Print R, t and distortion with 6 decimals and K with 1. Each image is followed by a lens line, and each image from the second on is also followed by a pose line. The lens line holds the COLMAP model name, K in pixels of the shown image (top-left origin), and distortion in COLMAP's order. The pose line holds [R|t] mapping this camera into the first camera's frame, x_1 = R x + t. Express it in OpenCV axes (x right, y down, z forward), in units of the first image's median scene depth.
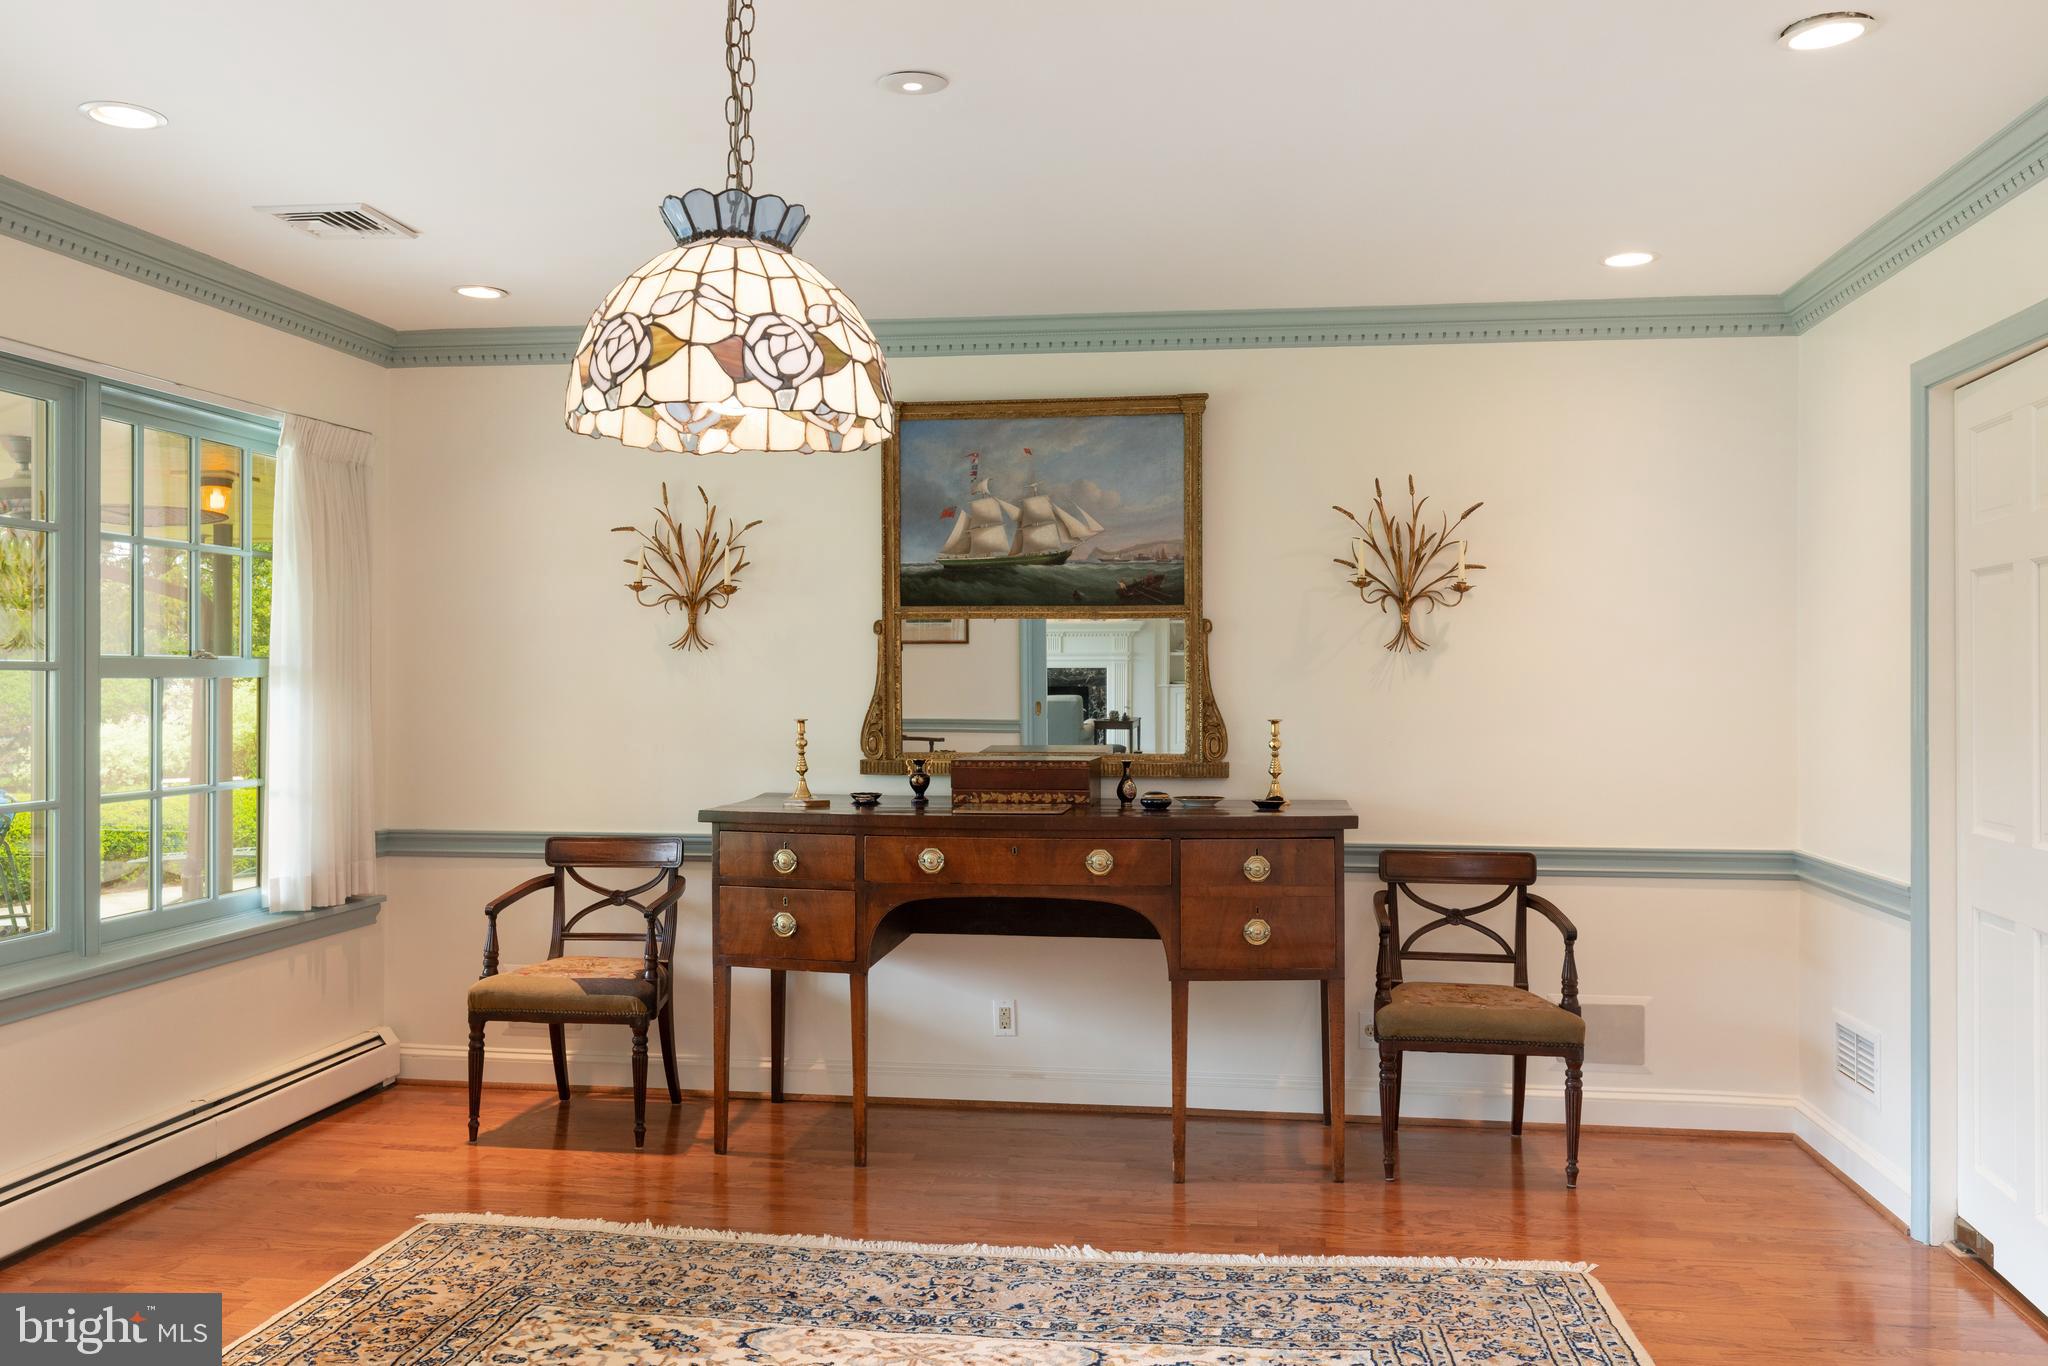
lens RADIAL K [[1696.0, 0, 1026.1], [0, 1696.0, 640.6], [0, 0, 1]] dist [-0.001218, 0.001013]
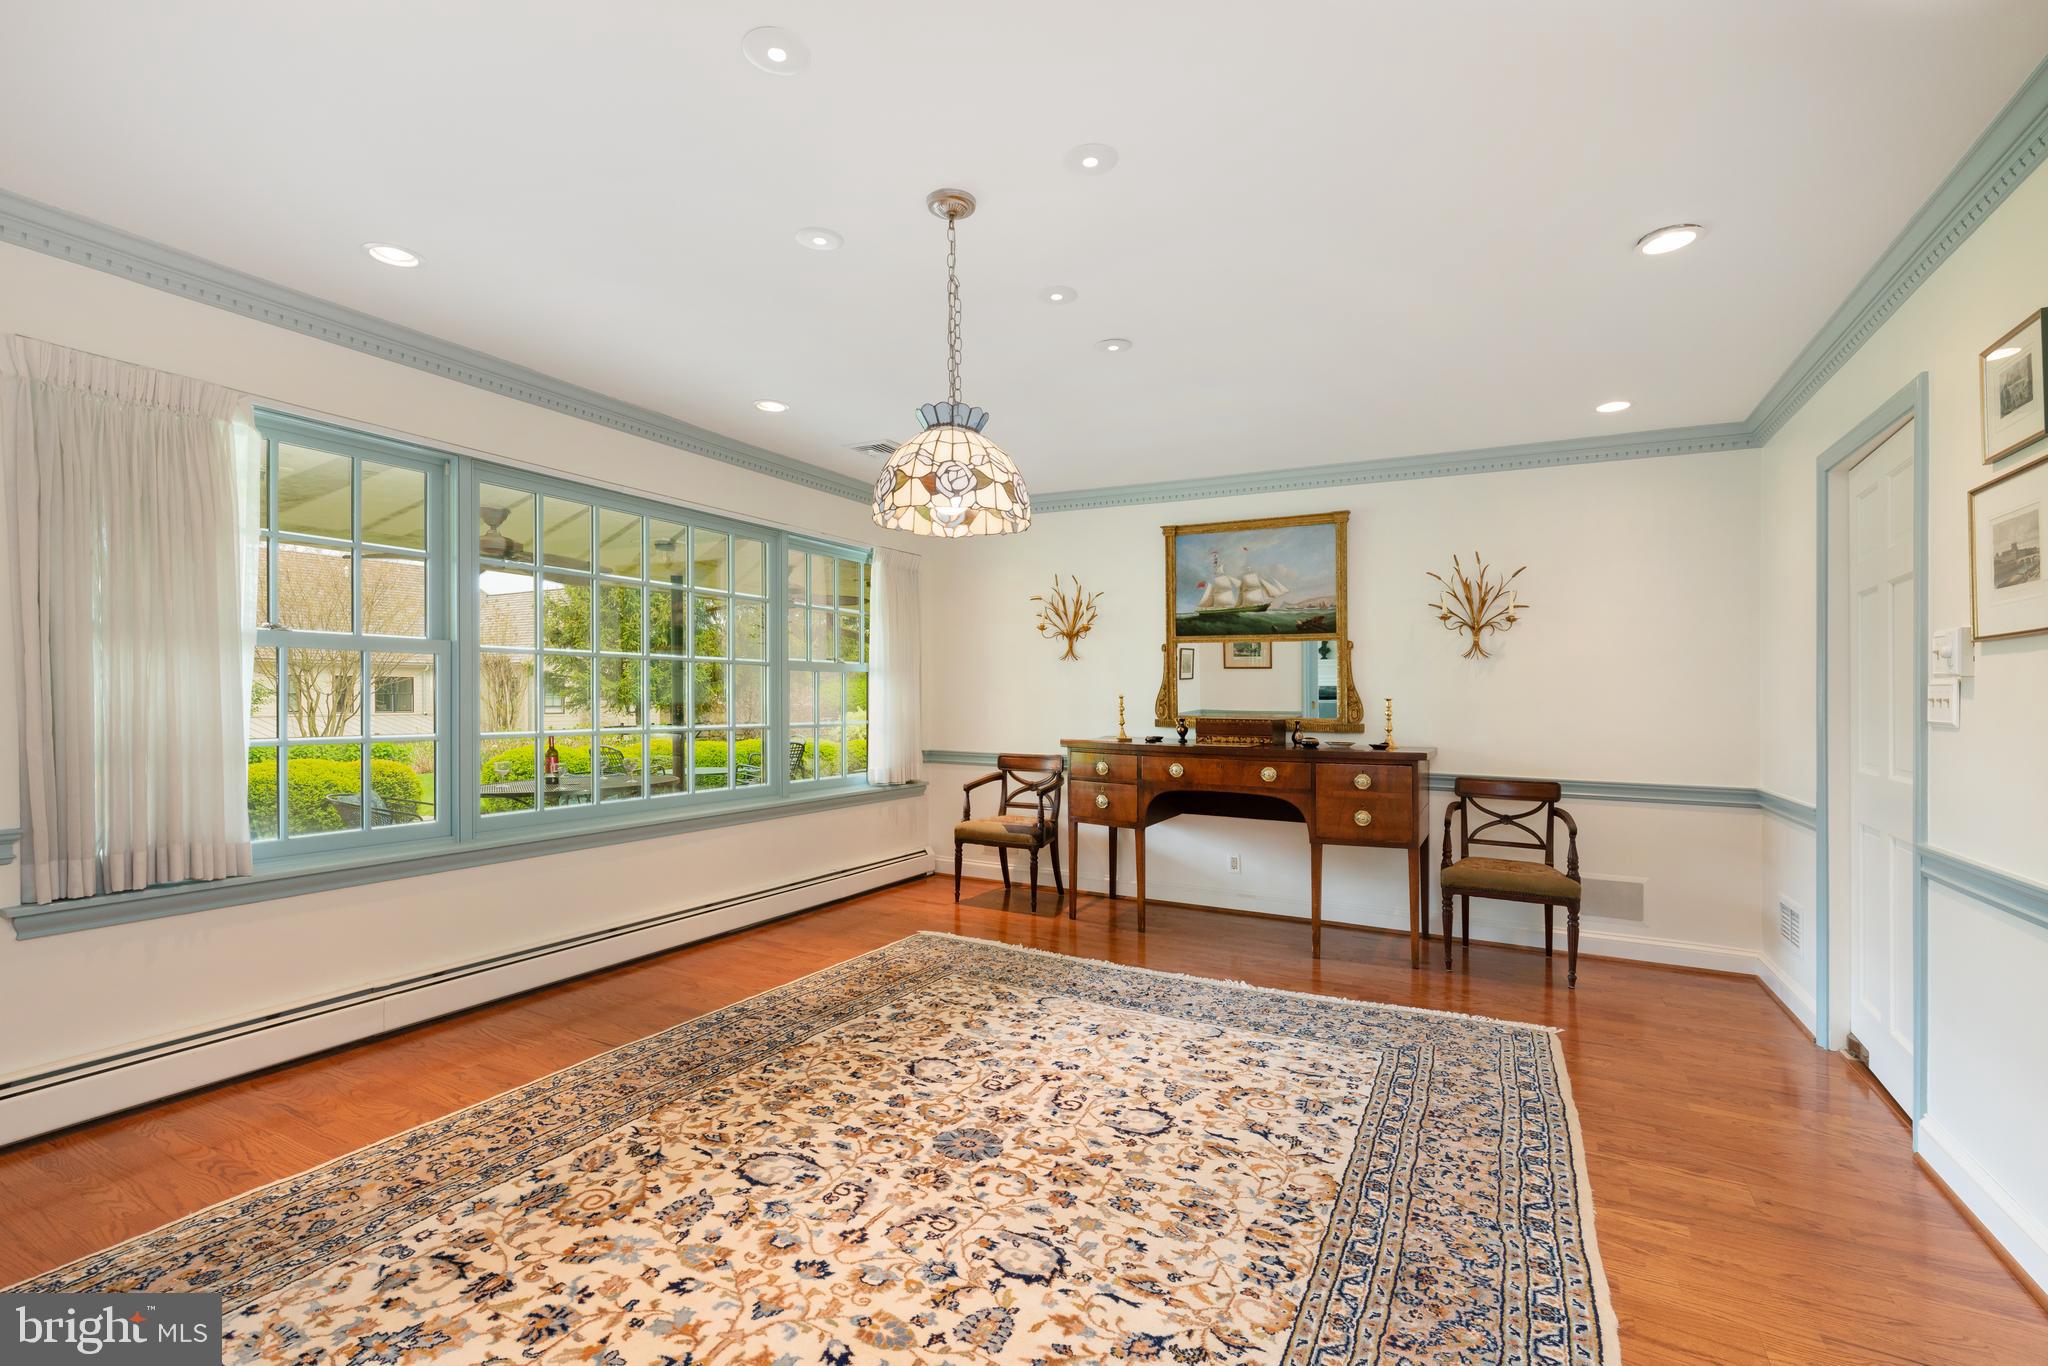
lens RADIAL K [[924.4, 0, 1018.2], [0, 924.4, 684.6], [0, 0, 1]] dist [0.000606, -0.000260]
pose [[0.936522, 0.005398, -0.350569, 0.131195], [-0.002847, 0.999966, 0.007791, 0.027881], [0.350599, -0.006298, 0.936505, -0.005215]]
